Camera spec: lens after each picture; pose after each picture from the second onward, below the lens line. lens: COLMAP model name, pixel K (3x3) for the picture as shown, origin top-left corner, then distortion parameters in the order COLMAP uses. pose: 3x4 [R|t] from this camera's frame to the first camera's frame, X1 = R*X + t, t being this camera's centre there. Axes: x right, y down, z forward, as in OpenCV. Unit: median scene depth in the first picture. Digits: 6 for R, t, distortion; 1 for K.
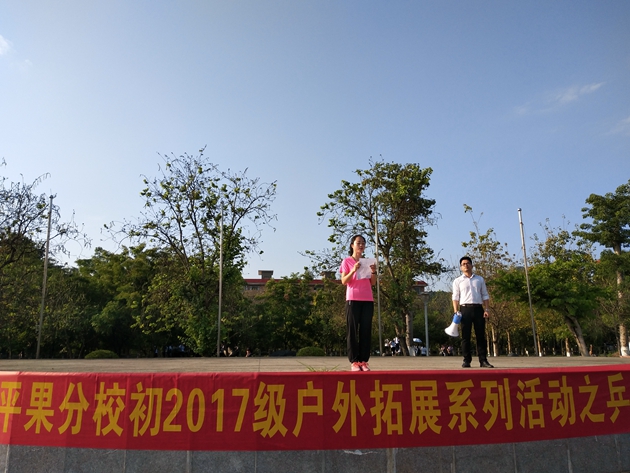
lens RADIAL K [[475.2, 0, 322.0], [0, 475.2, 241.5], [0, 0, 1]] dist [0.106295, -0.196201]
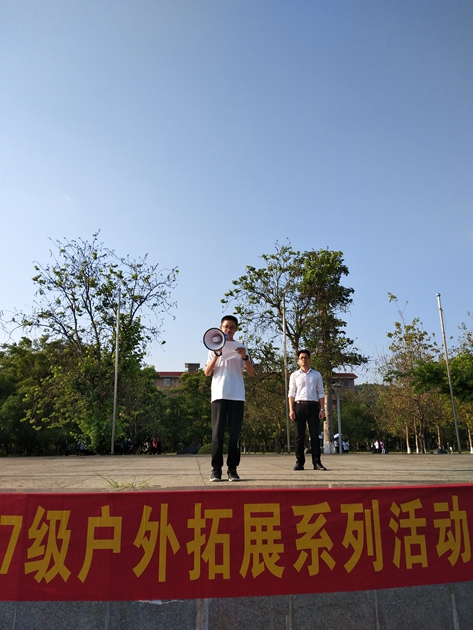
lens RADIAL K [[475.1, 0, 236.5], [0, 475.1, 315.0], [0, 0, 1]] dist [0.116930, -0.195532]
pose [[0.999535, -0.006296, -0.029839, 0.052285], [0.005142, 0.999241, -0.038603, 0.006419], [0.030060, 0.038432, 0.998809, 0.063027]]
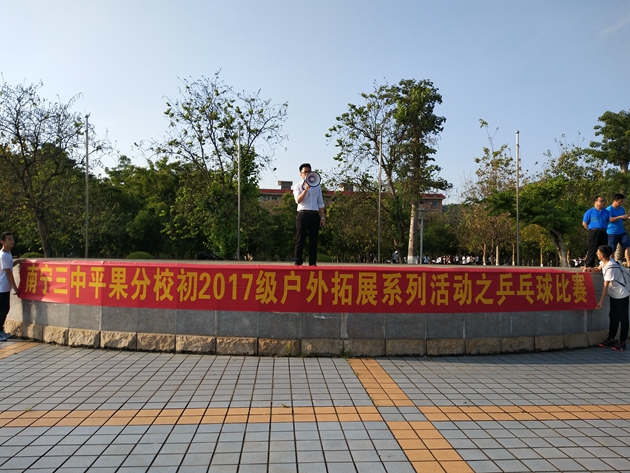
lens RADIAL K [[475.1, 0, 326.0], [0, 475.1, 236.4], [0, 0, 1]] dist [0.116930, -0.195532]
pose [[0.999252, 0.022380, -0.031528, 0.033360], [-0.016520, 0.984394, 0.175199, -0.022629], [0.034957, -0.174548, 0.984028, -0.124825]]
